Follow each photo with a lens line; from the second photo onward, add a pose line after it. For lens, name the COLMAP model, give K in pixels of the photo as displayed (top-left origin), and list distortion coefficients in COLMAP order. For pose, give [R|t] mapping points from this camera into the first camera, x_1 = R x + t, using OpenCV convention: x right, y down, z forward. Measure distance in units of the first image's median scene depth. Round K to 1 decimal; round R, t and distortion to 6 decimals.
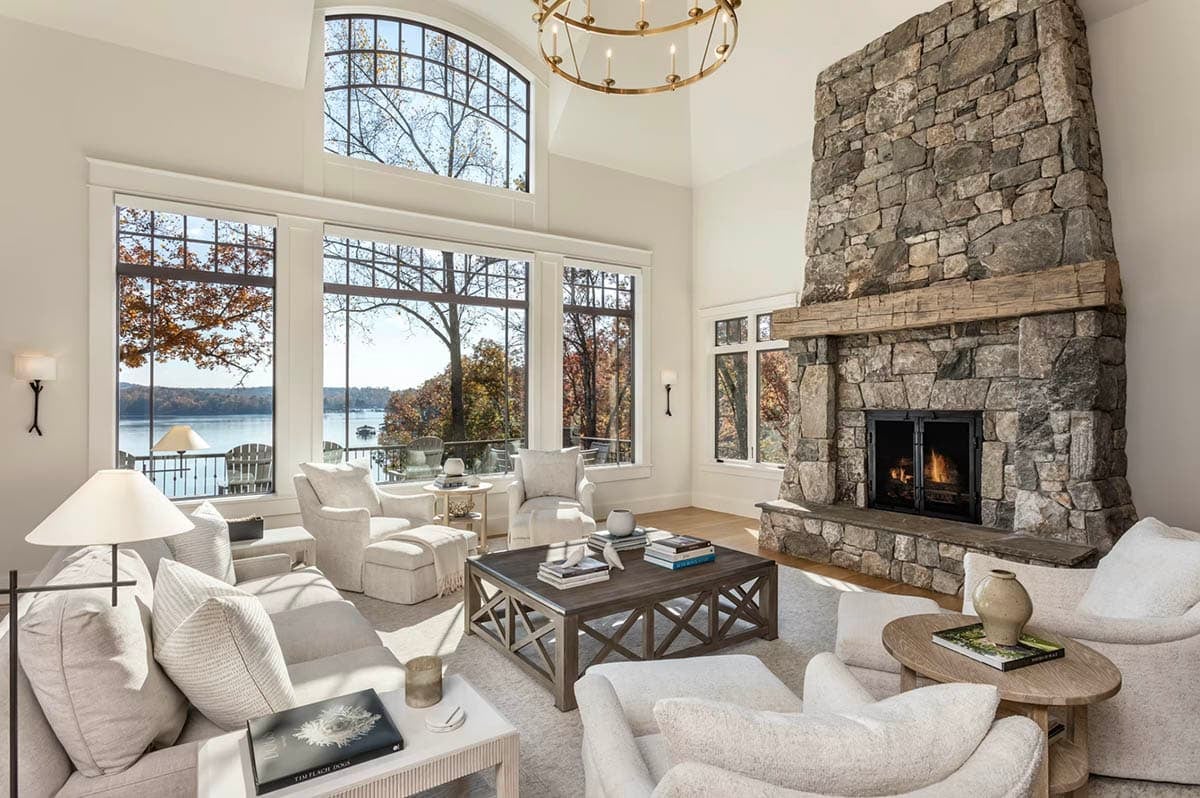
lens RADIAL K [[606.8, 0, 602.9], [0, 606.8, 403.8], [0, 0, 1]] dist [-0.025934, 0.002285]
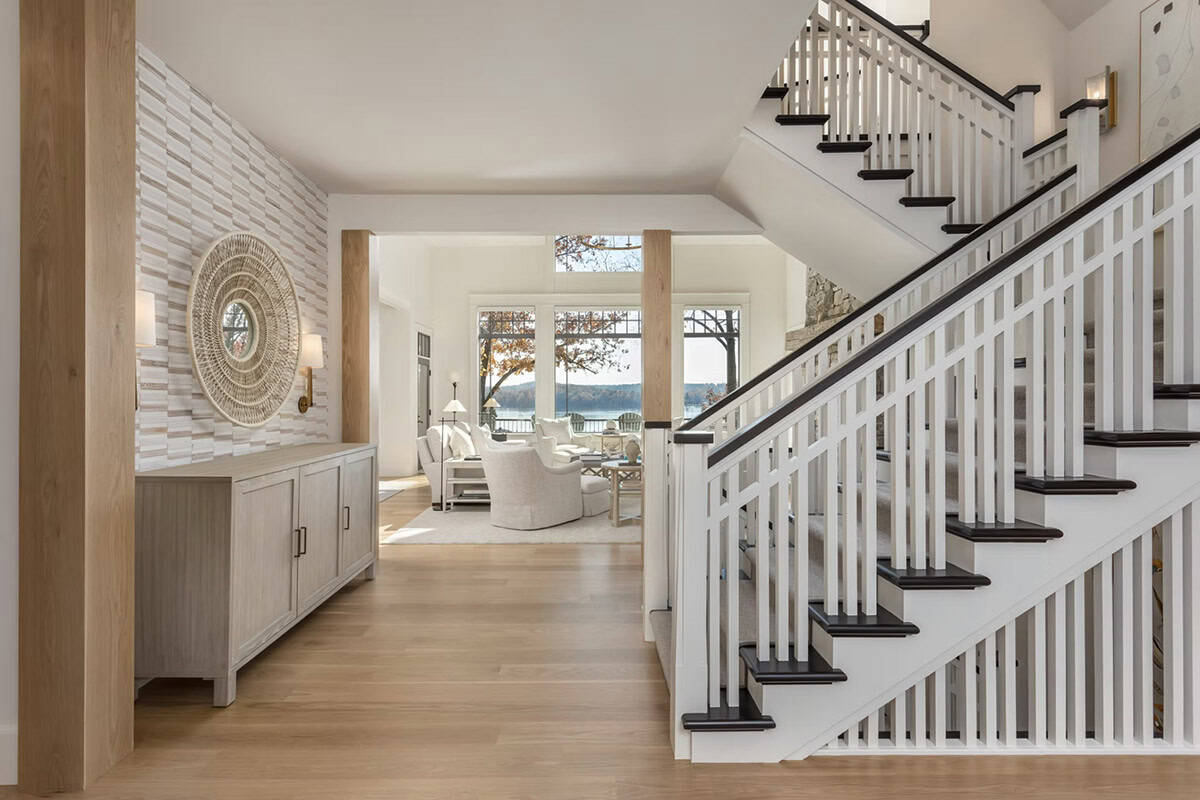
lens RADIAL K [[606.8, 0, 596.9], [0, 606.8, 399.8], [0, 0, 1]] dist [-0.025934, 0.002285]
pose [[0.825281, 0.018787, -0.564410, 0.232150], [-0.021051, 0.999775, 0.002497, 0.003978], [0.564330, 0.009821, 0.825491, -0.178642]]
